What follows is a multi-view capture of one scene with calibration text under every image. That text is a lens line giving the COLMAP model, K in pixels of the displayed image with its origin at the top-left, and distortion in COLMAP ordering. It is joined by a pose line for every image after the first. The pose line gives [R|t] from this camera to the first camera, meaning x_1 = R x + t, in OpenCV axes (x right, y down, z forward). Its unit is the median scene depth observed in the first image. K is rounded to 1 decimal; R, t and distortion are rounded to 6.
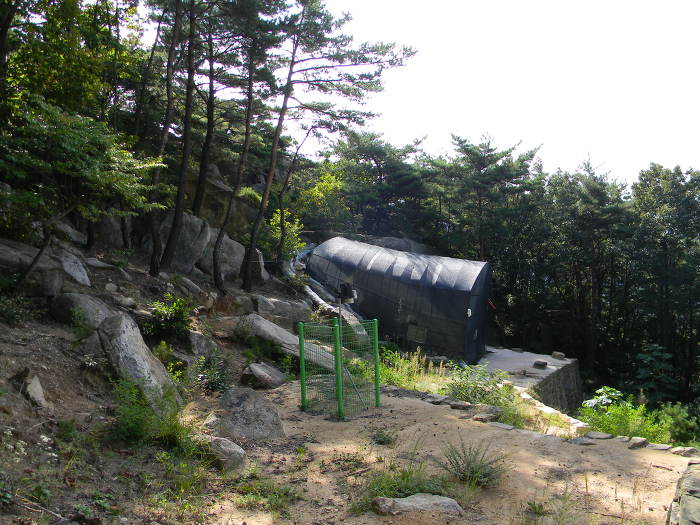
lens RADIAL K [[562.7, 0, 350.0], [0, 562.7, 262.5], [0, 0, 1]] dist [-0.001860, -0.002838]
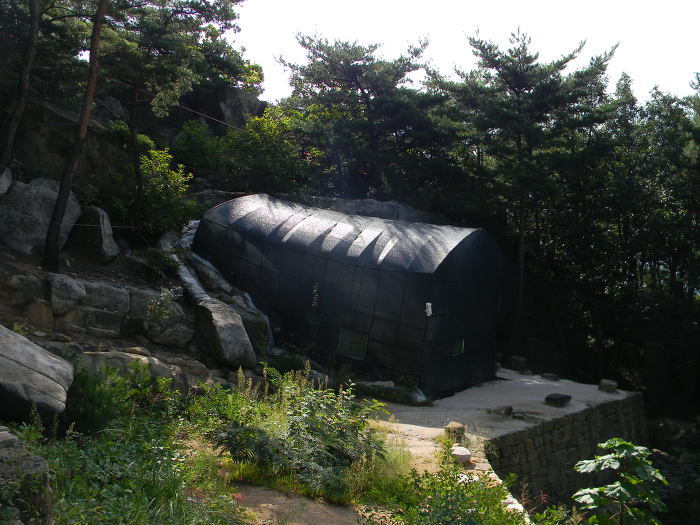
lens RADIAL K [[752.0, 0, 350.0], [0, 752.0, 262.5], [0, 0, 1]] dist [-0.002708, -0.009407]
pose [[0.988269, -0.003926, -0.152670, 0.219975], [0.003183, 0.999982, -0.005105, 0.038305], [0.152687, 0.004559, 0.988264, 0.172629]]
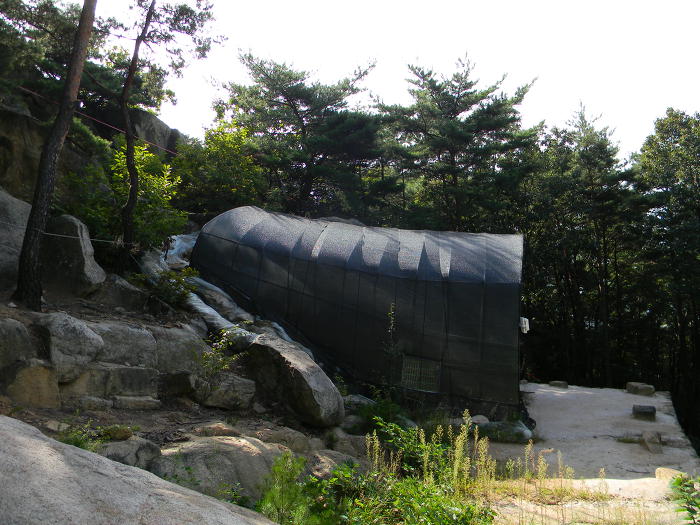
lens RADIAL K [[562.7, 0, 350.0], [0, 562.7, 262.5], [0, 0, 1]] dist [-0.001860, -0.002838]
pose [[0.981589, -0.051921, 0.183814, -0.029331], [0.060917, 0.997189, -0.043636, 0.040152], [-0.181031, 0.054030, 0.981992, 0.461210]]
